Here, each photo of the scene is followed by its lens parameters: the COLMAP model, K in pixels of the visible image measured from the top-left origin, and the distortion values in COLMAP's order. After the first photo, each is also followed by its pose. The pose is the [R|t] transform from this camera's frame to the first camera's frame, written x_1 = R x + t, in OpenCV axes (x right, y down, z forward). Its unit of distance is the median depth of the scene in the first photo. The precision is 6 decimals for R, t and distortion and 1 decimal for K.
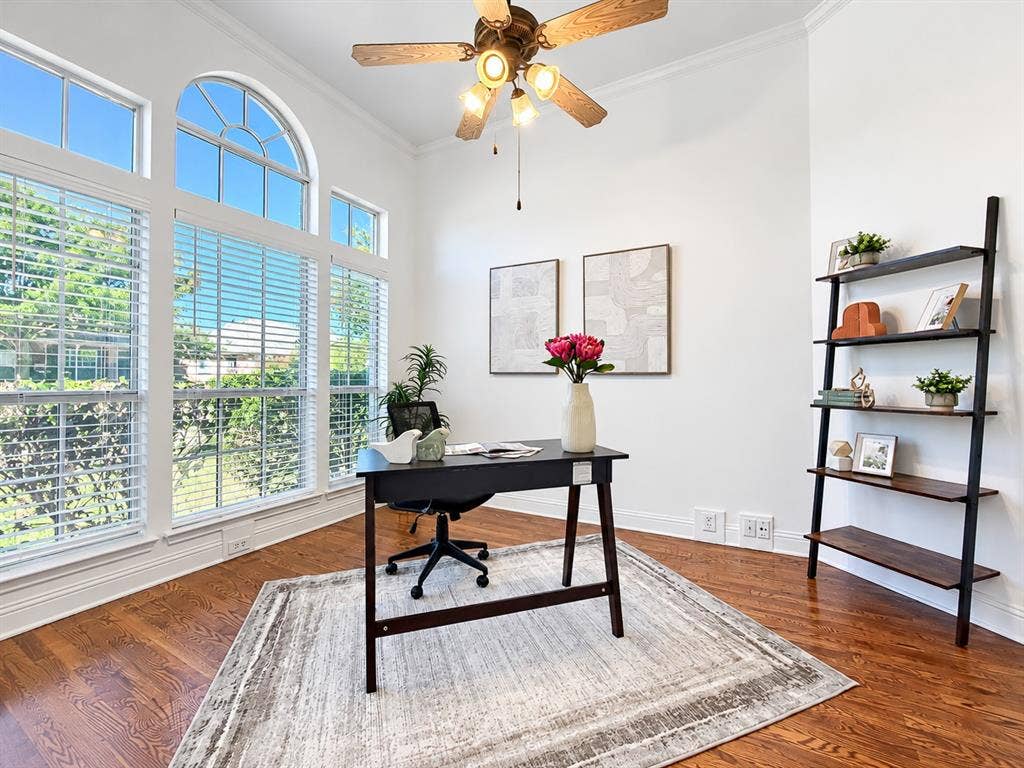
lens RADIAL K [[412.2, 0, 502.7], [0, 412.2, 380.5], [0, 0, 1]] dist [-0.002550, -0.000934]
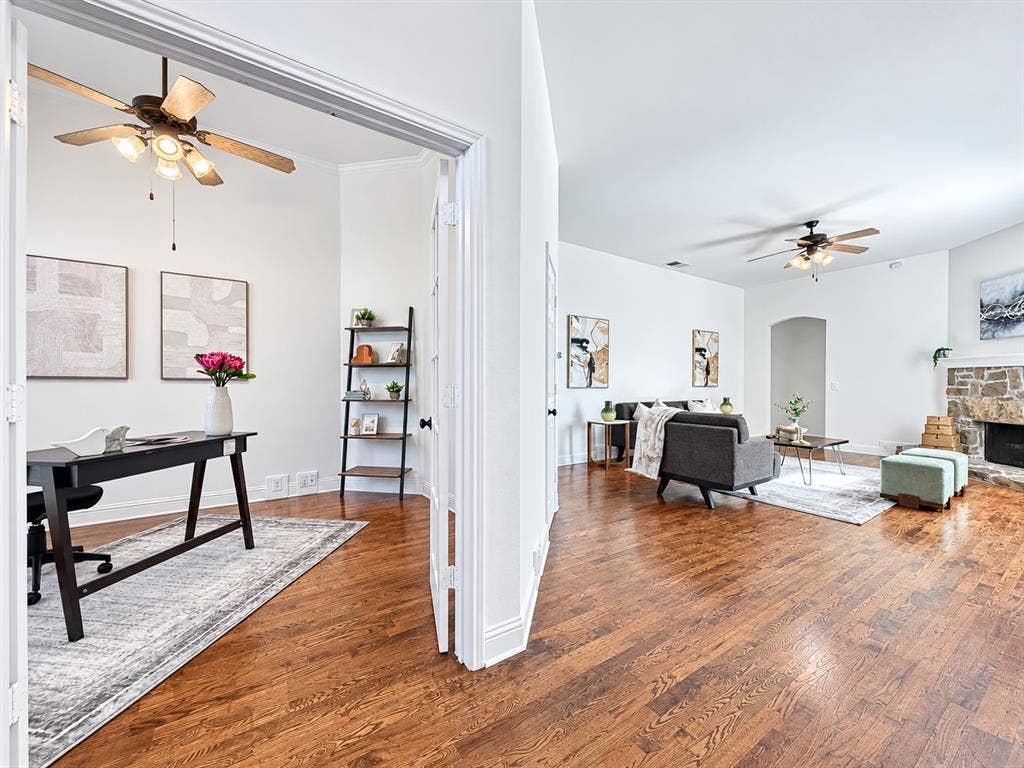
lens RADIAL K [[412.2, 0, 507.4], [0, 412.2, 386.7], [0, 0, 1]] dist [-0.002550, -0.000934]
pose [[0.447299, 0.004522, 0.894373, -0.560894], [-0.006119, 0.999979, -0.001995, 0.002377], [-0.894364, -0.004580, 0.447317, -0.464321]]
